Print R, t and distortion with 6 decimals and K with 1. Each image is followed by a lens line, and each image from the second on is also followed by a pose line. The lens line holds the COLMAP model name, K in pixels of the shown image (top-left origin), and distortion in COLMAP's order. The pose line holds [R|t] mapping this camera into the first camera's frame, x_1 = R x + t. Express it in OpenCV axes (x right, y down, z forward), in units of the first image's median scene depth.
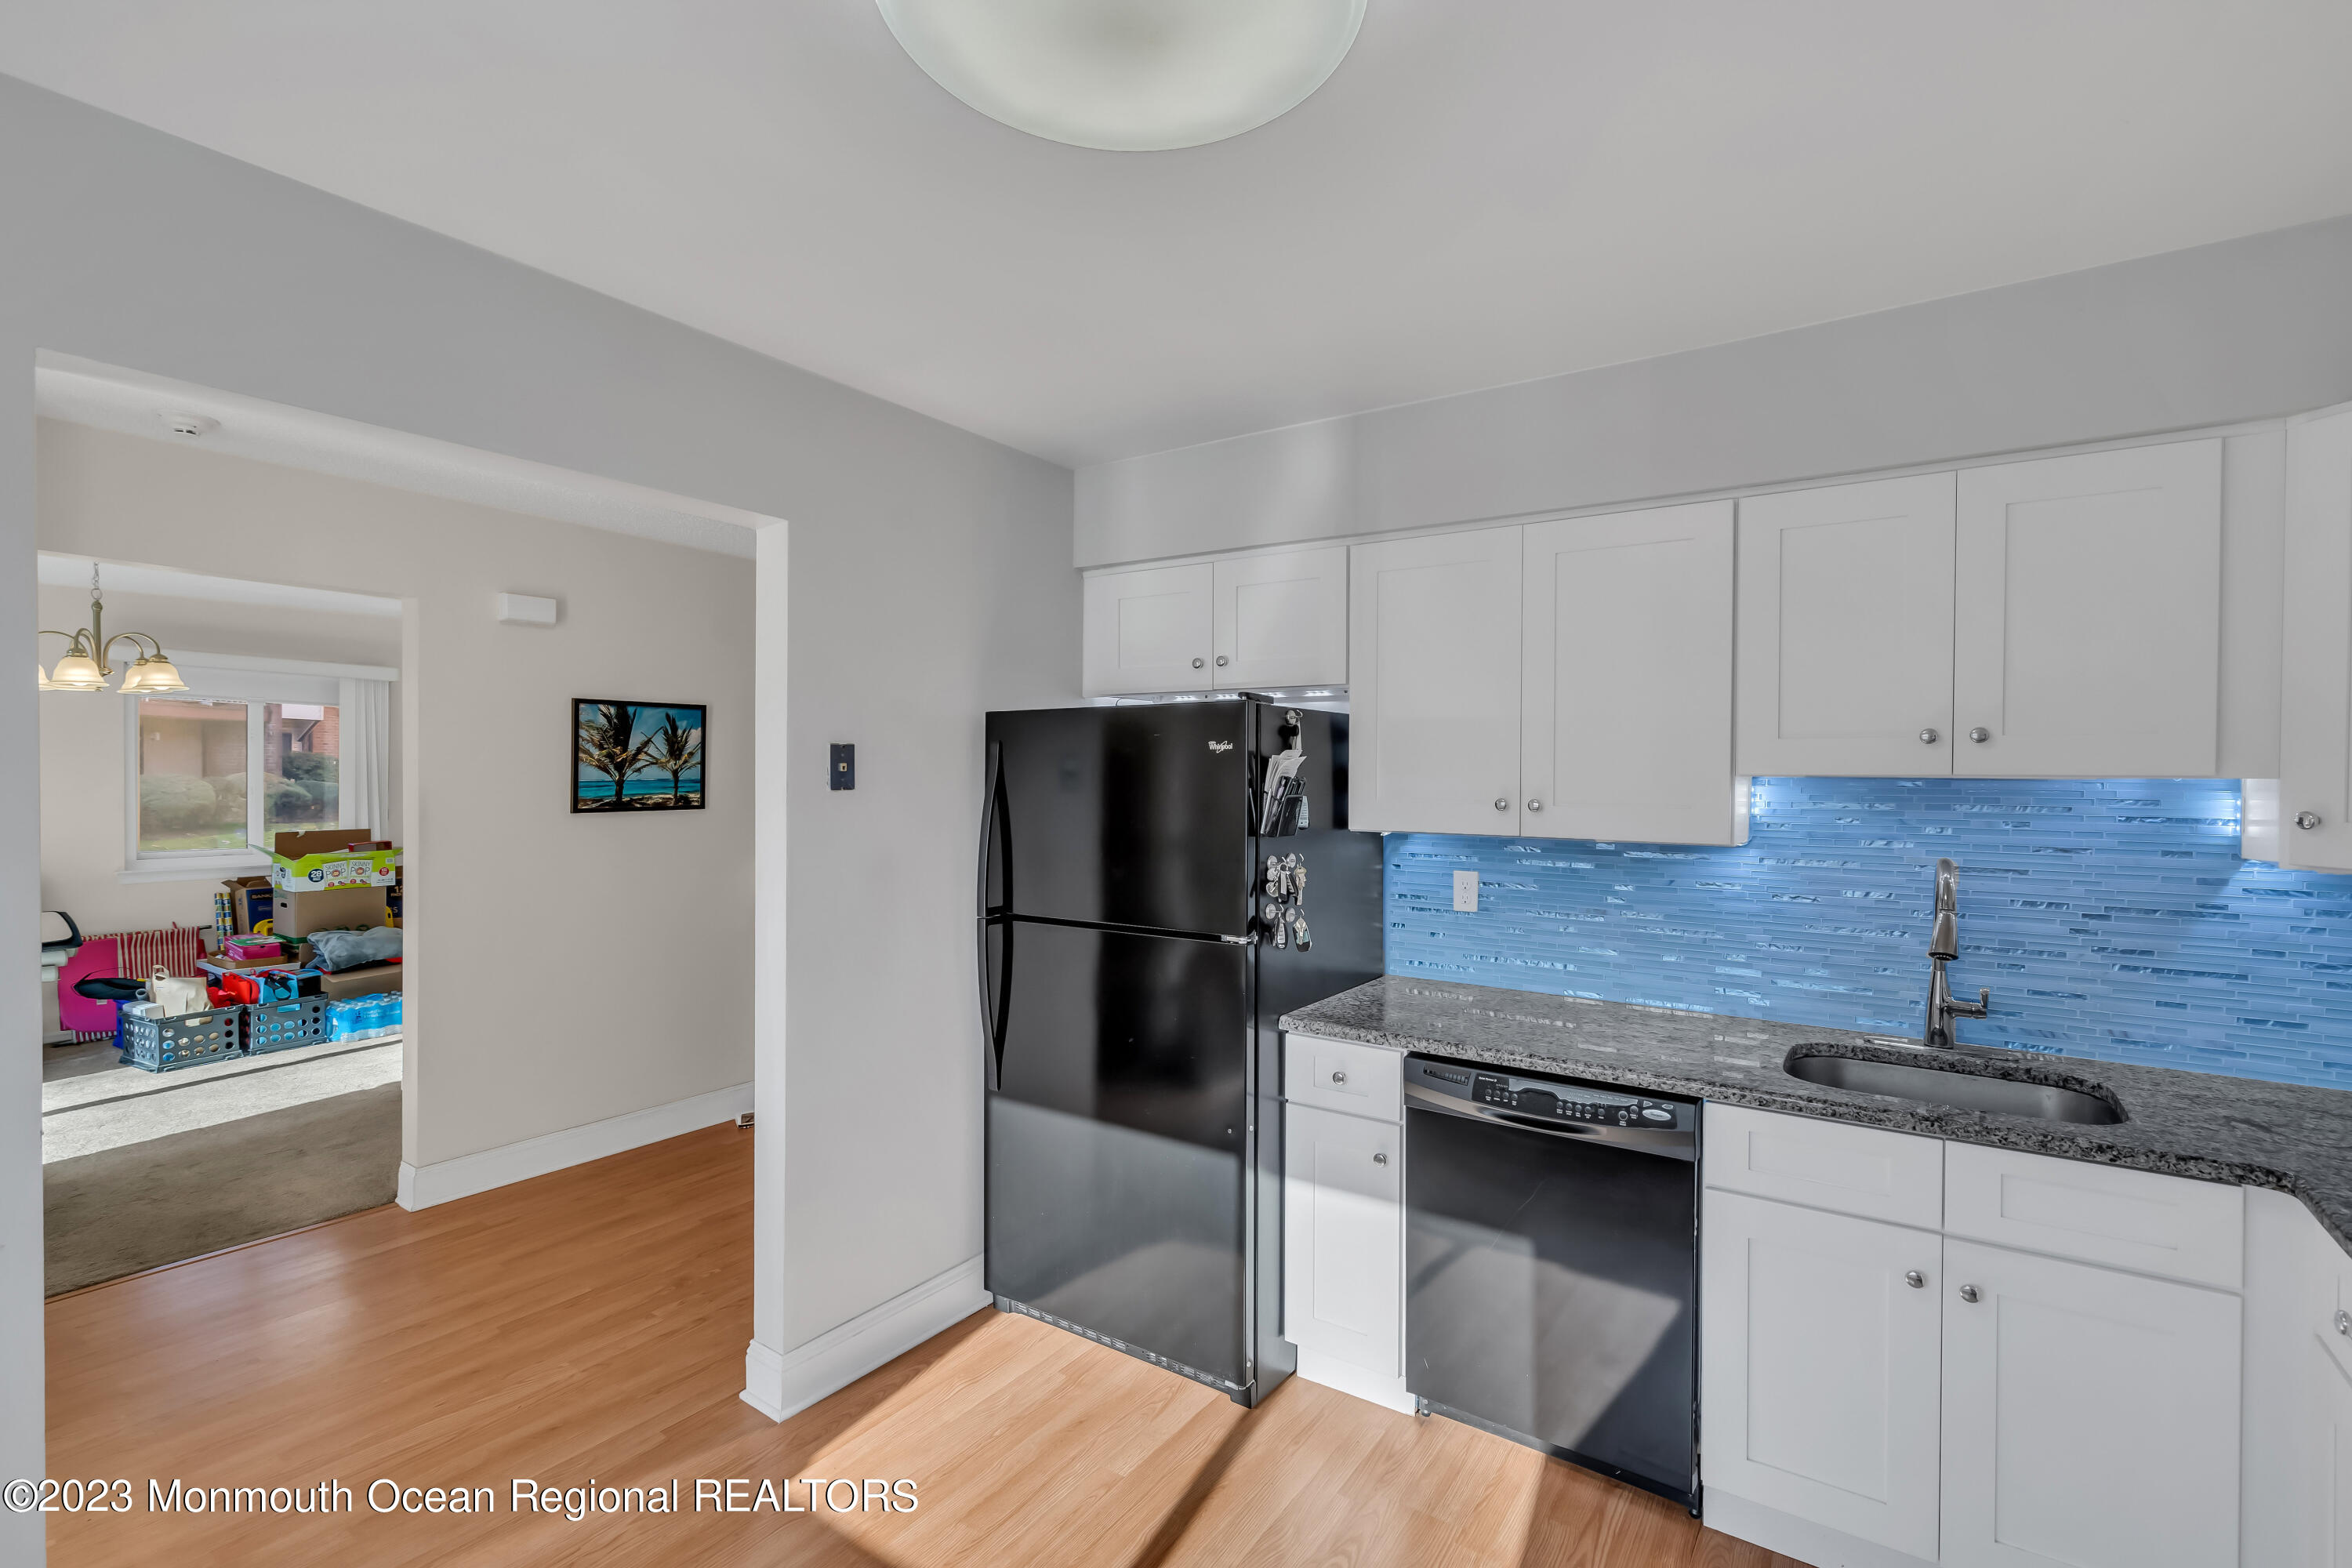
lens RADIAL K [[1076.0, 0, 1177.8], [0, 1076.0, 769.0], [0, 0, 1]] dist [0.002108, 0.000099]
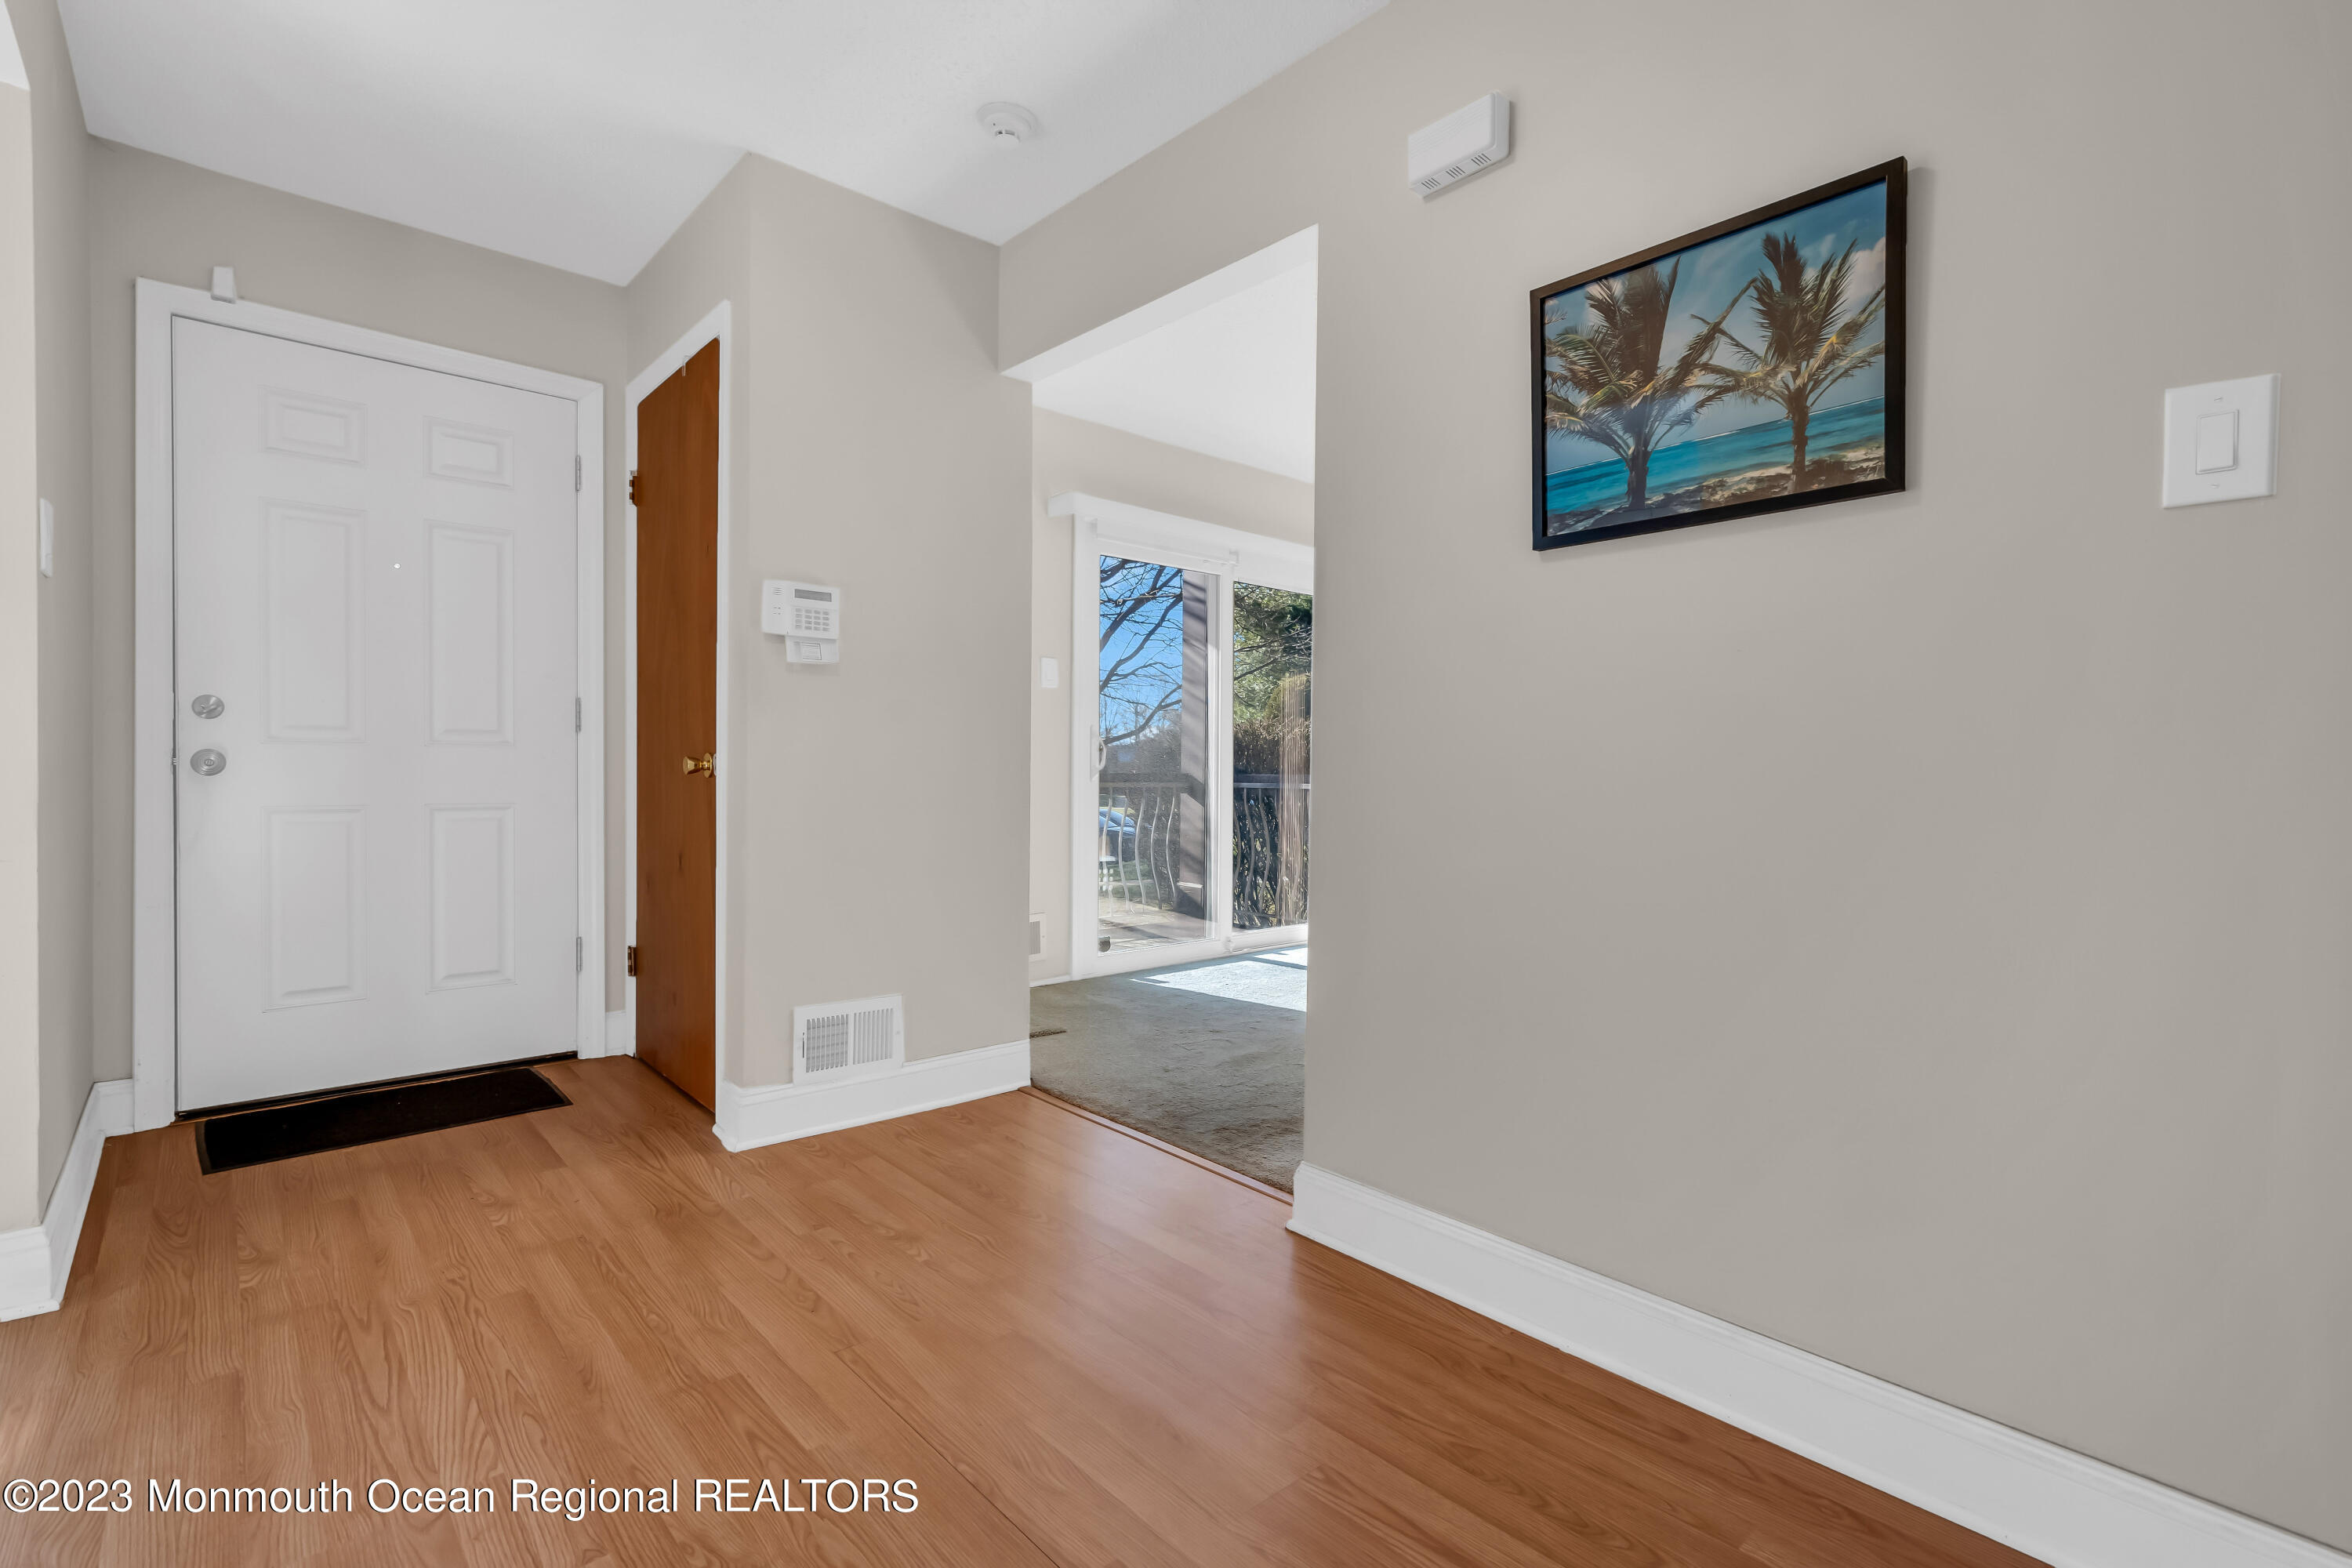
lens RADIAL K [[1076.0, 0, 1181.4], [0, 1076.0, 776.9], [0, 0, 1]] dist [0.002108, 0.000099]
pose [[-0.237596, 0.001463, -0.971363, -0.086492], [-0.010020, 0.999942, 0.003957, 0.130995], [0.971312, 0.010673, -0.237567, 0.930134]]
